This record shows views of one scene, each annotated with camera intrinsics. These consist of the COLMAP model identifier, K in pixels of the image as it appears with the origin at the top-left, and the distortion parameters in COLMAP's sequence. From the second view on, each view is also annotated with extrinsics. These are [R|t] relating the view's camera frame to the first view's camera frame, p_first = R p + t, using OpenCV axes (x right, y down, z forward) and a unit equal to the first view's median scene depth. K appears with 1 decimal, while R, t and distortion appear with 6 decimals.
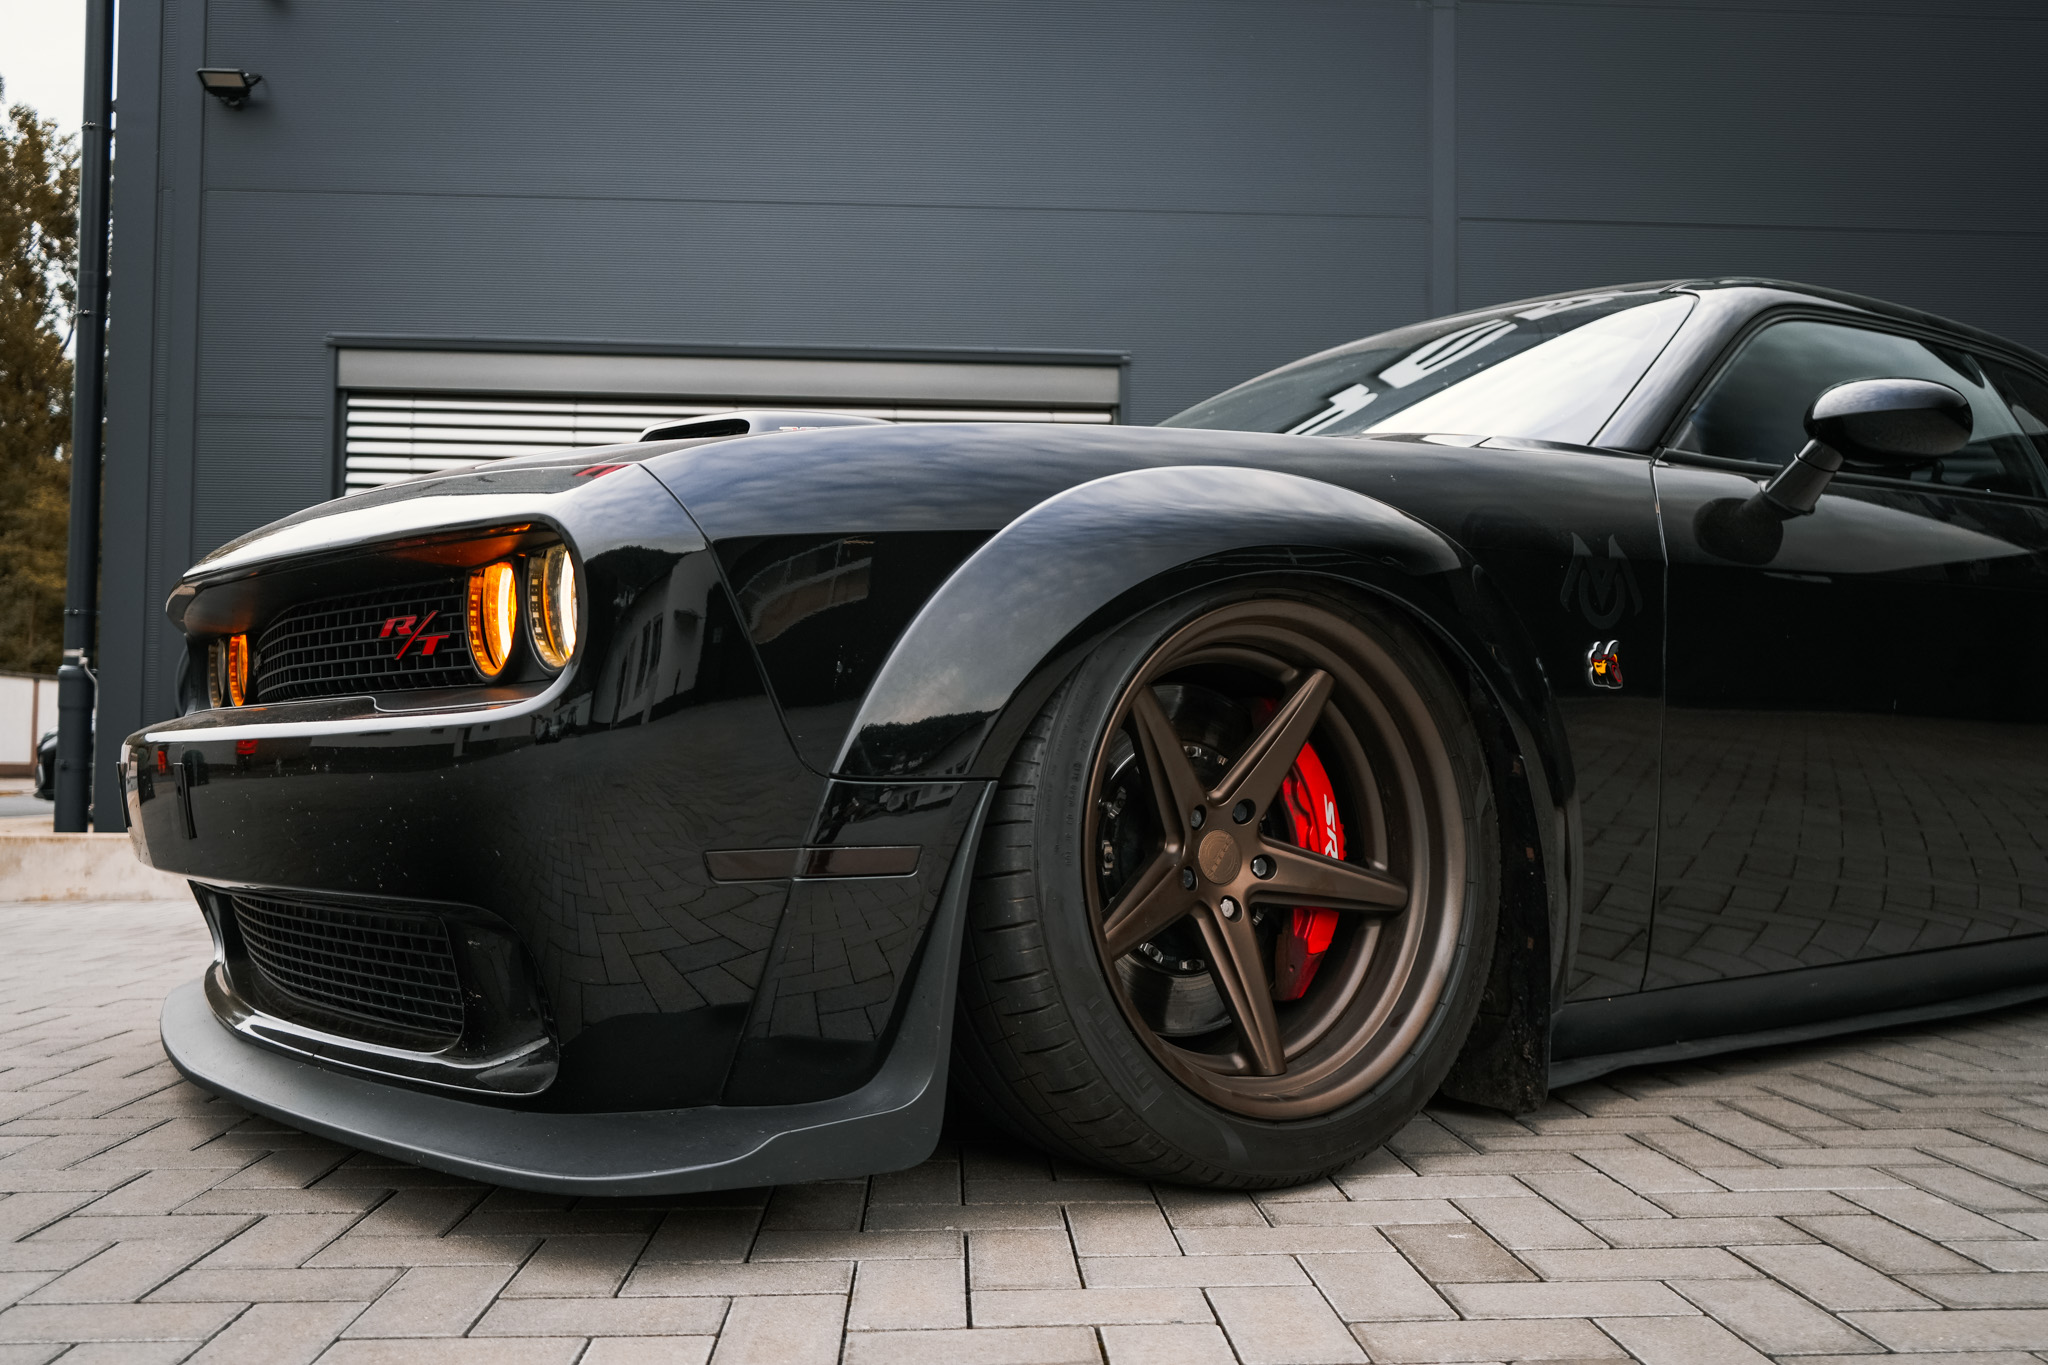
lens RADIAL K [[1821.7, 0, 1026.0], [0, 1821.7, 669.9], [0, 0, 1]] dist [-0.001912, 0.009871]
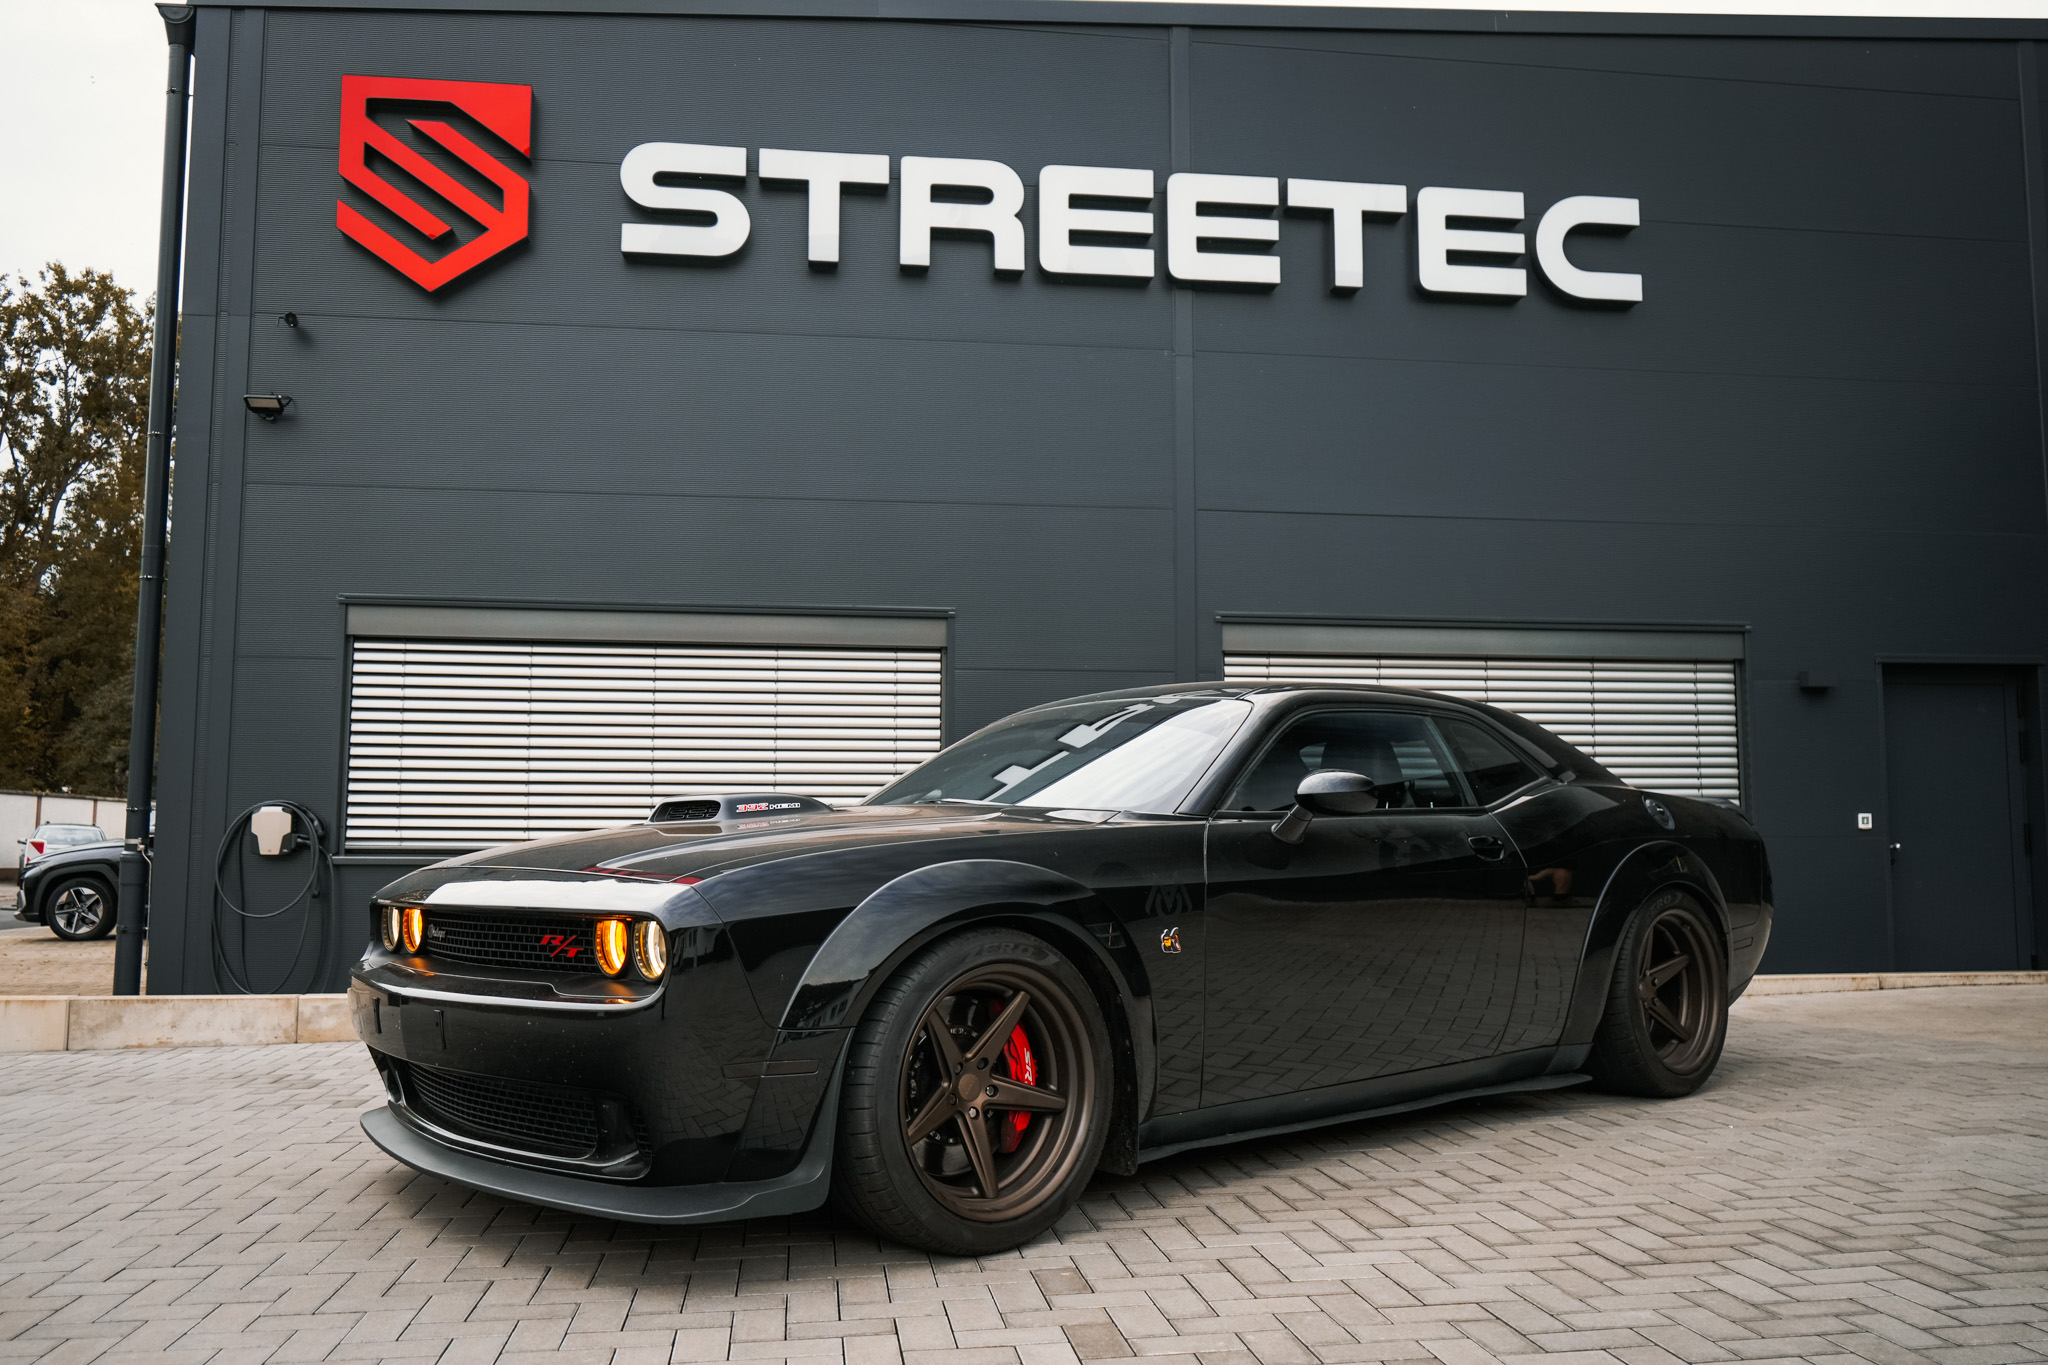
lens RADIAL K [[1658.3, 0, 1031.6], [0, 1658.3, 674.8], [0, 0, 1]] dist [-0.003697, 0.004225]
pose [[0.995739, 0.002010, 0.092195, 0.004195], [0.002280, 0.998920, -0.046397, -0.261440], [-0.092188, 0.046409, 0.994659, -0.836885]]
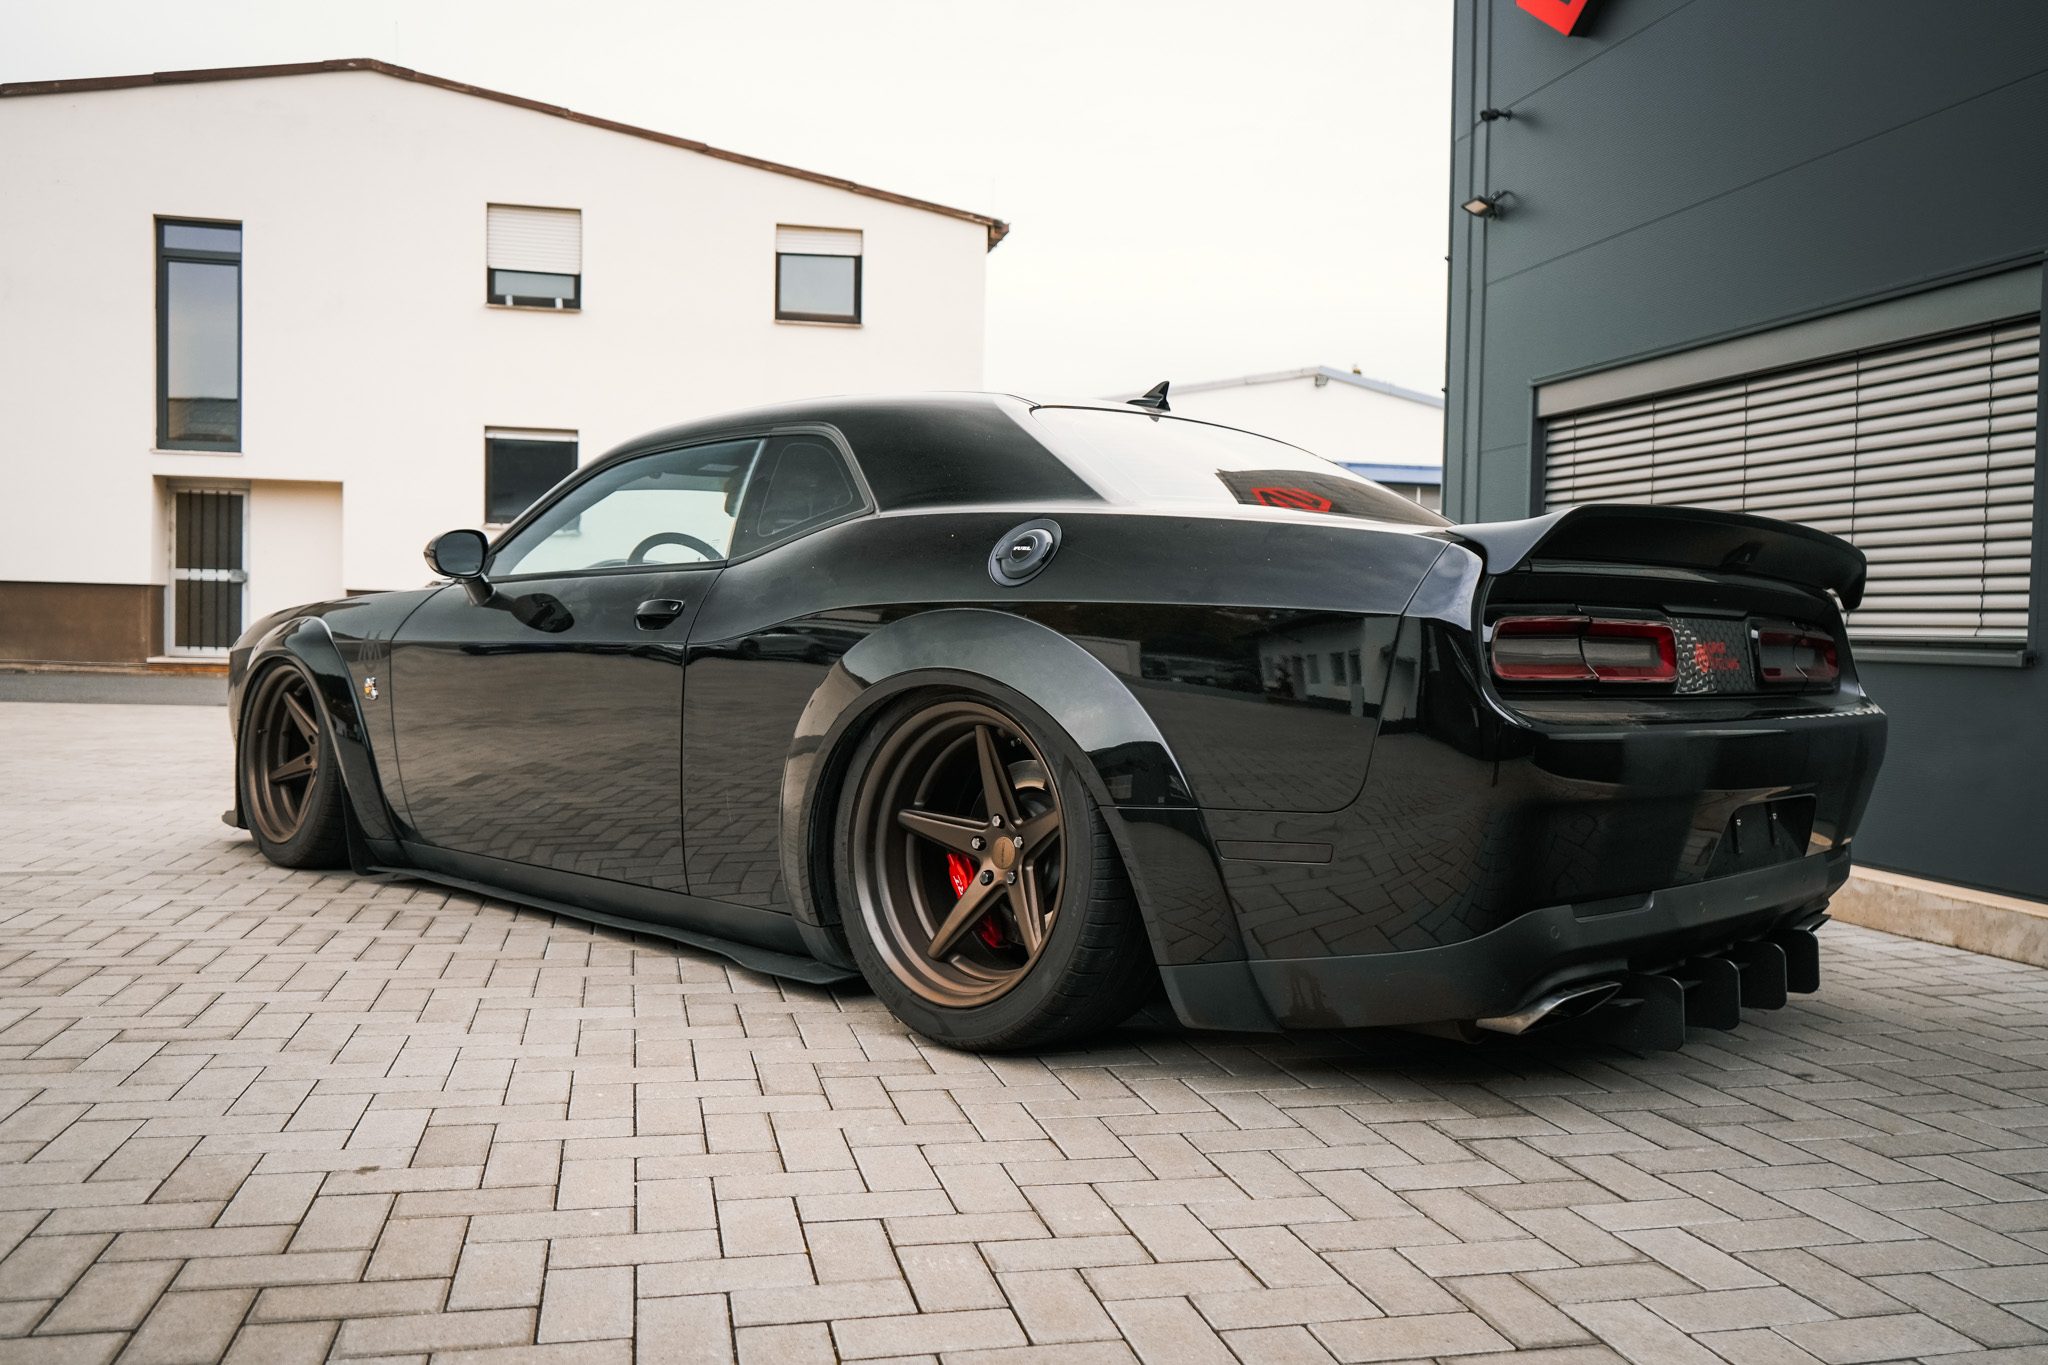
lens RADIAL K [[1658.3, 0, 1010.6], [0, 1658.3, 687.3], [0, 0, 1]] dist [-0.003697, 0.004225]
pose [[0.165776, 0.034251, -0.985568, 2.733689], [0.027163, 0.998859, 0.039282, -0.071953], [0.985789, -0.033283, 0.164657, 1.590331]]
